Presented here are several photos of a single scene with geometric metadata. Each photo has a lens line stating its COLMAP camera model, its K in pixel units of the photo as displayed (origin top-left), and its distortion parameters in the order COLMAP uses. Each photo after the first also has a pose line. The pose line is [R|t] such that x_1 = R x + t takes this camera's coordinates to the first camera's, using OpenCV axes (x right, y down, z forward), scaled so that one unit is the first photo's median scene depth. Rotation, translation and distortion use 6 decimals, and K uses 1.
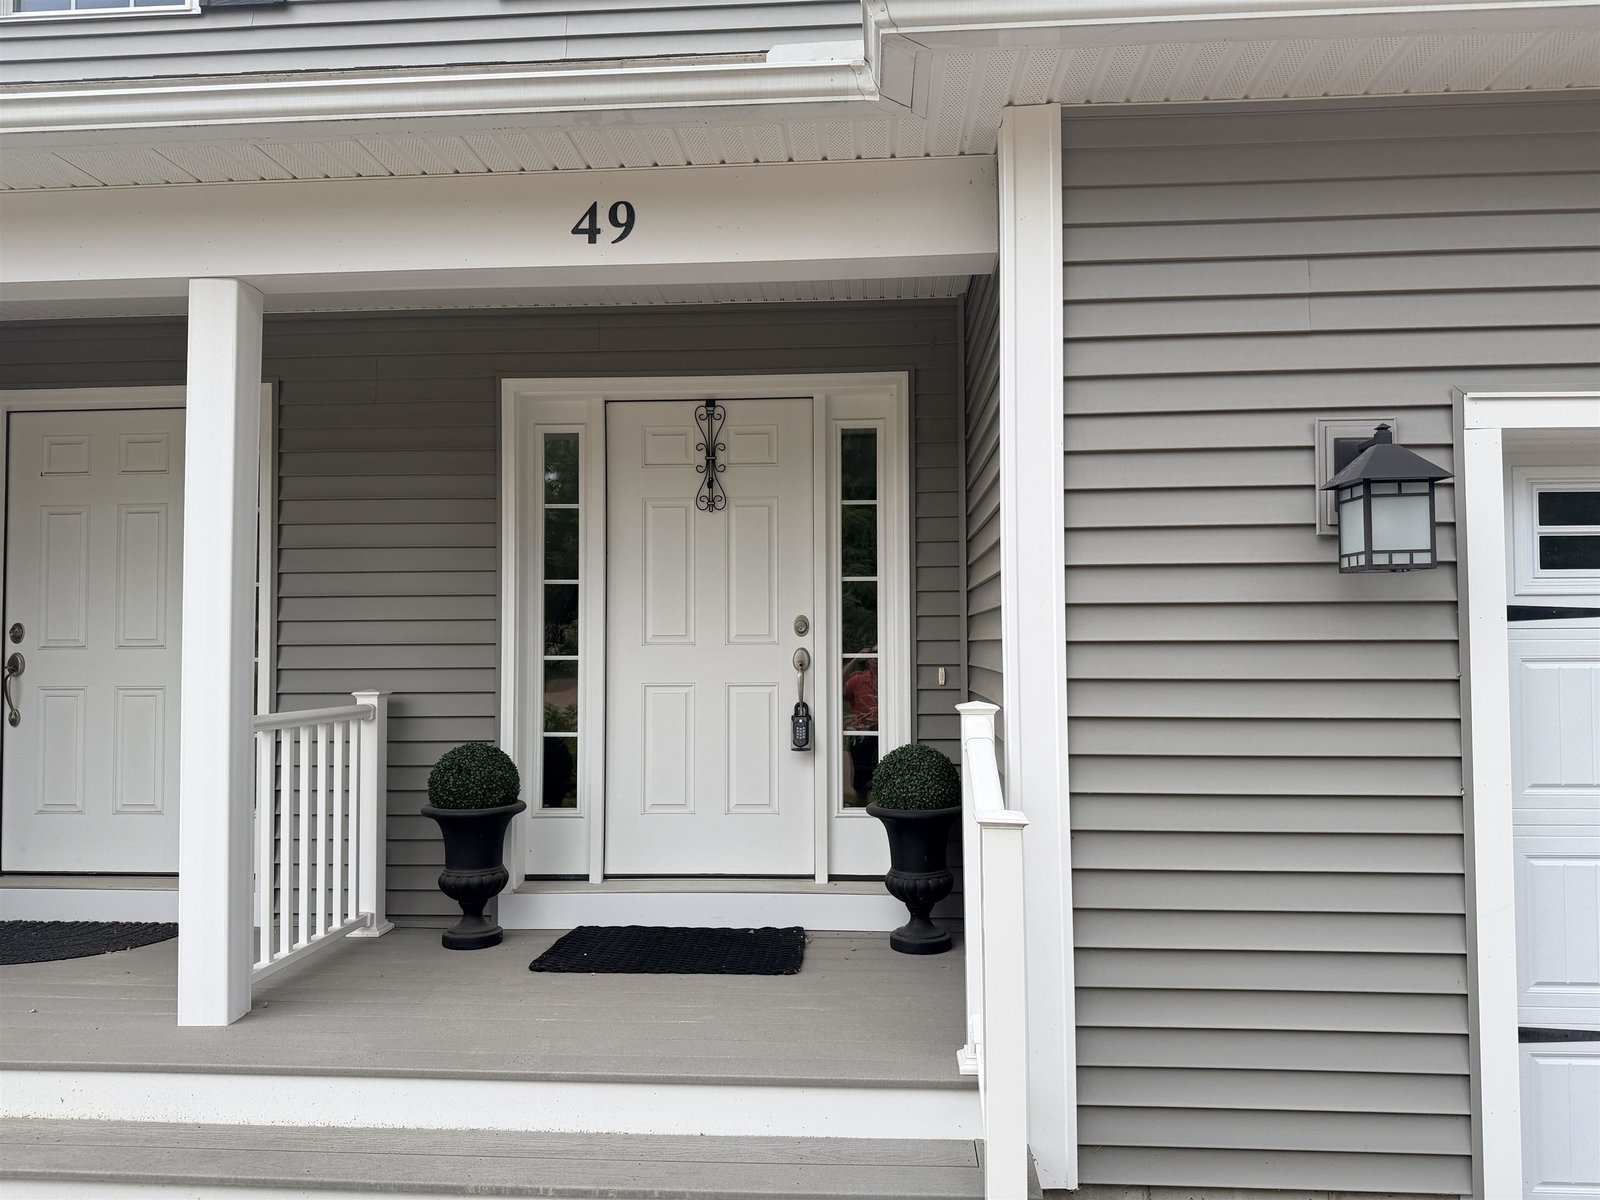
lens RADIAL K [[1108.9, 0, 796.7], [0, 1108.9, 589.5], [0, 0, 1]] dist [0.038508, -0.079095]
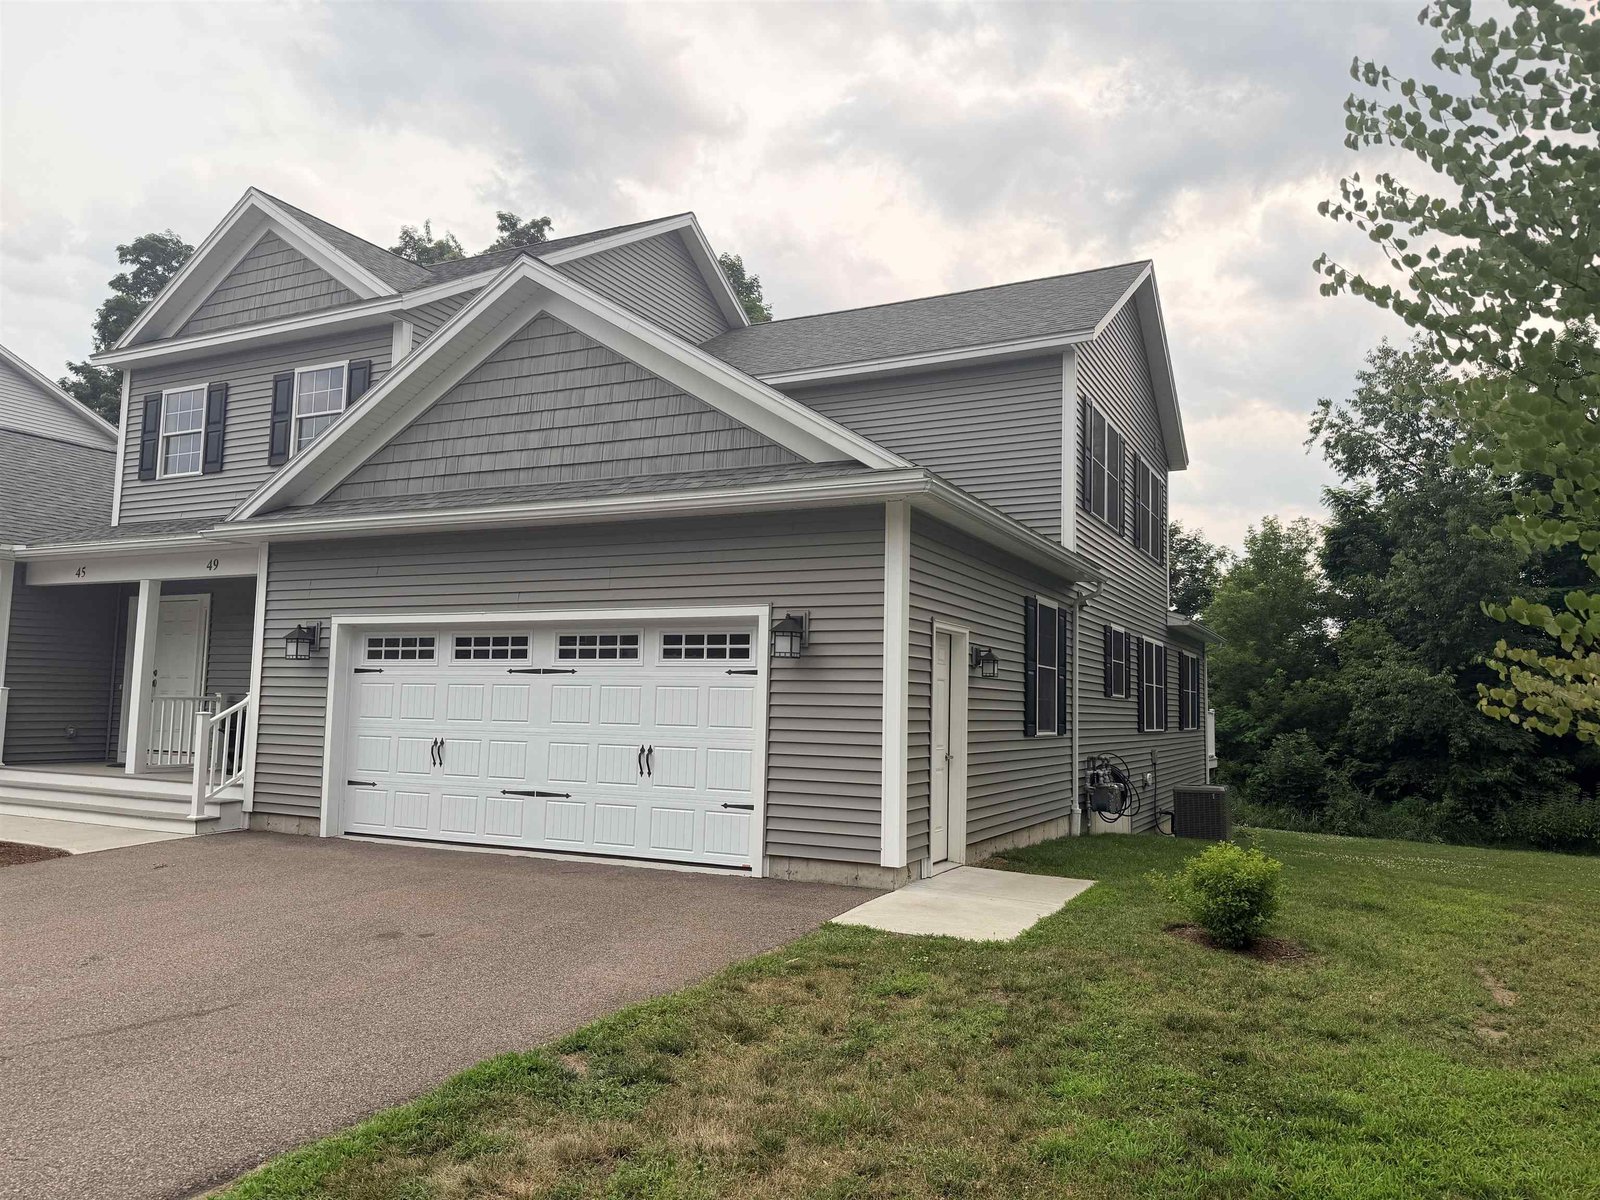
lens RADIAL K [[1108.9, 0, 796.7], [0, 1108.9, 589.5], [0, 0, 1]] dist [0.038508, -0.079095]
pose [[0.923441, -0.013082, -0.383517, 3.604786], [-0.011301, 0.998058, -0.061255, -0.041166], [0.383574, 0.060899, 0.921500, -1.996102]]
